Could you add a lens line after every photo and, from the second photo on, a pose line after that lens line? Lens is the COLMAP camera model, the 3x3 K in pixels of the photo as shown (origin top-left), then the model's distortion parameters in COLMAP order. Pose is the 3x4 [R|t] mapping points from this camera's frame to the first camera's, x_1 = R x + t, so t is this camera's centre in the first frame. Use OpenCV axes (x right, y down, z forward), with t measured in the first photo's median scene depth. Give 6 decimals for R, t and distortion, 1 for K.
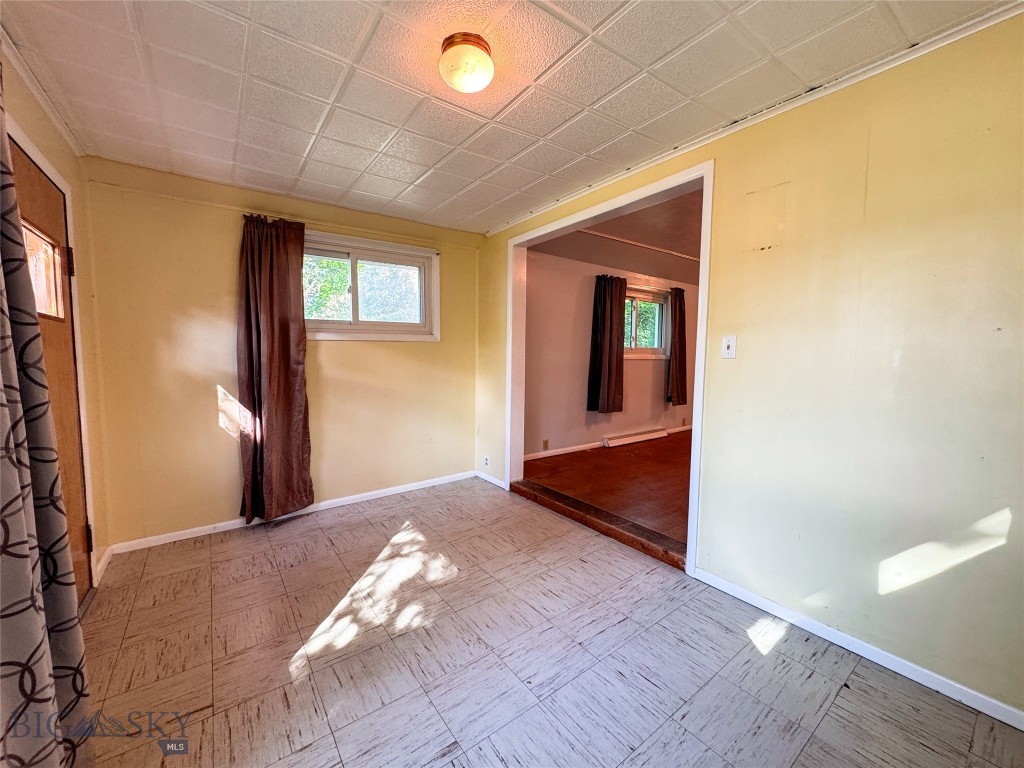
lens RADIAL K [[408.0, 0, 512.8], [0, 408.0, 382.8], [0, 0, 1]] dist [-0.001515, 0.000075]
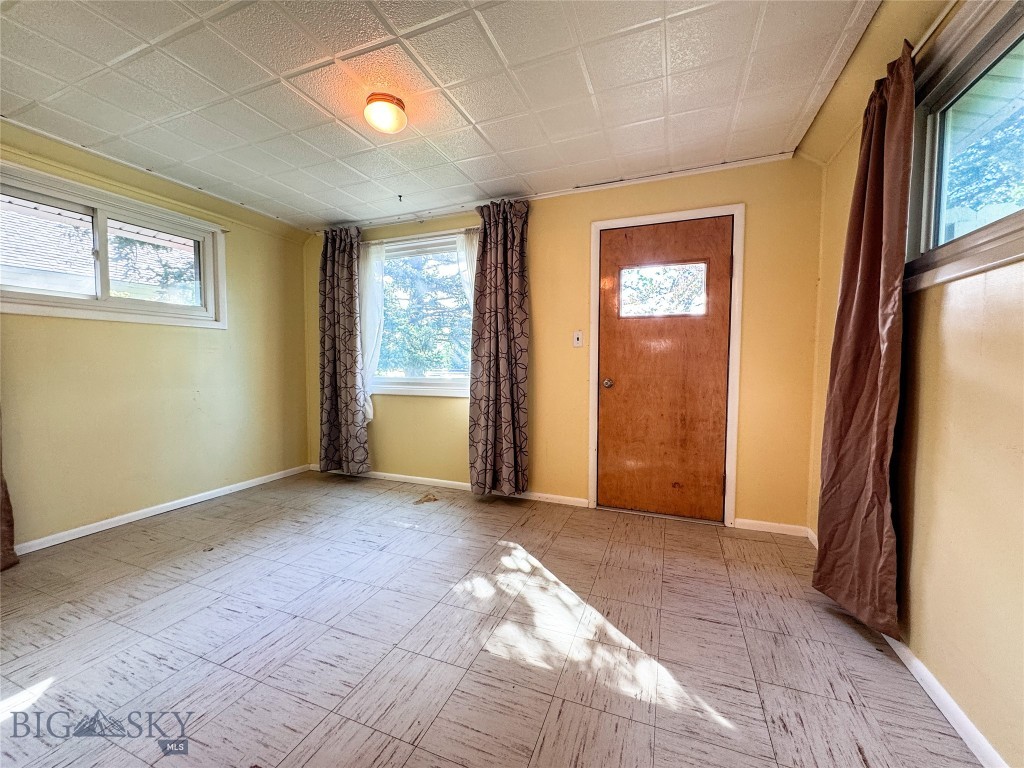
lens RADIAL K [[406.4, 0, 512.8], [0, 406.4, 381.3], [0, 0, 1]] dist [-0.000484, -0.000077]
pose [[-0.848639, 0.027496, -0.528258, 0.181129], [-0.036094, 0.993311, 0.109688, -0.051020], [0.527740, 0.112152, -0.841969, 1.667742]]
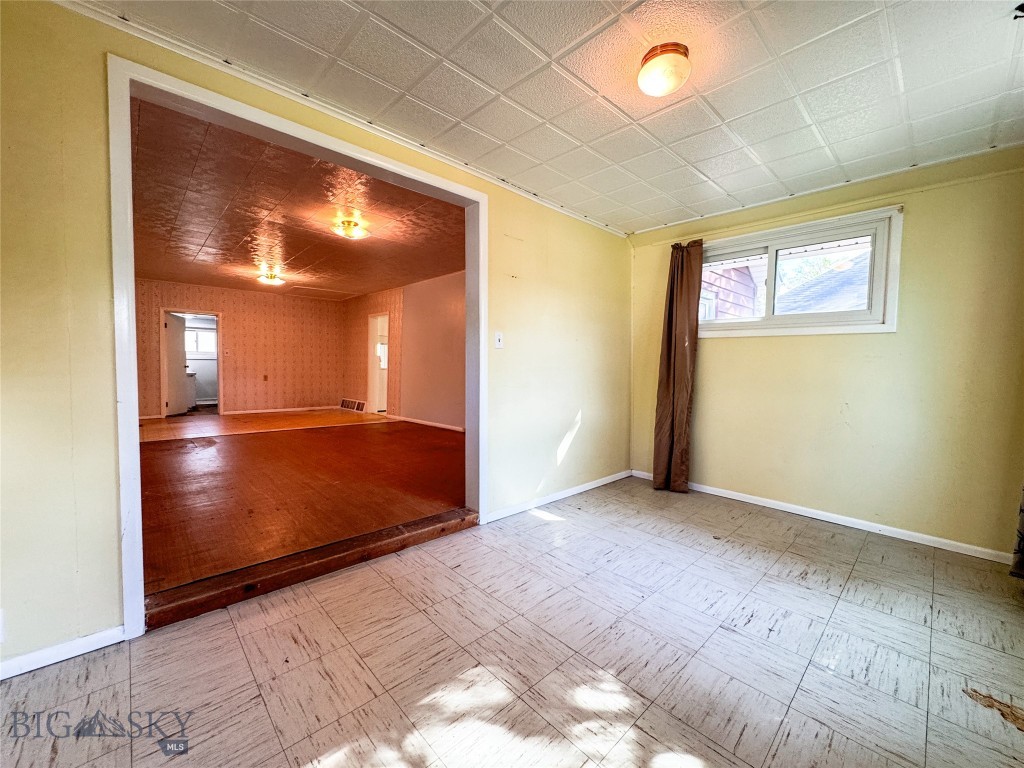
lens RADIAL K [[408.0, 0, 512.8], [0, 408.0, 382.8], [0, 0, 1]] dist [-0.001515, 0.000075]
pose [[-0.120126, -0.047912, 0.991602, -0.818297], [0.053948, 0.997044, 0.054710, -0.016170], [-0.991292, 0.060067, -0.117186, 1.084044]]
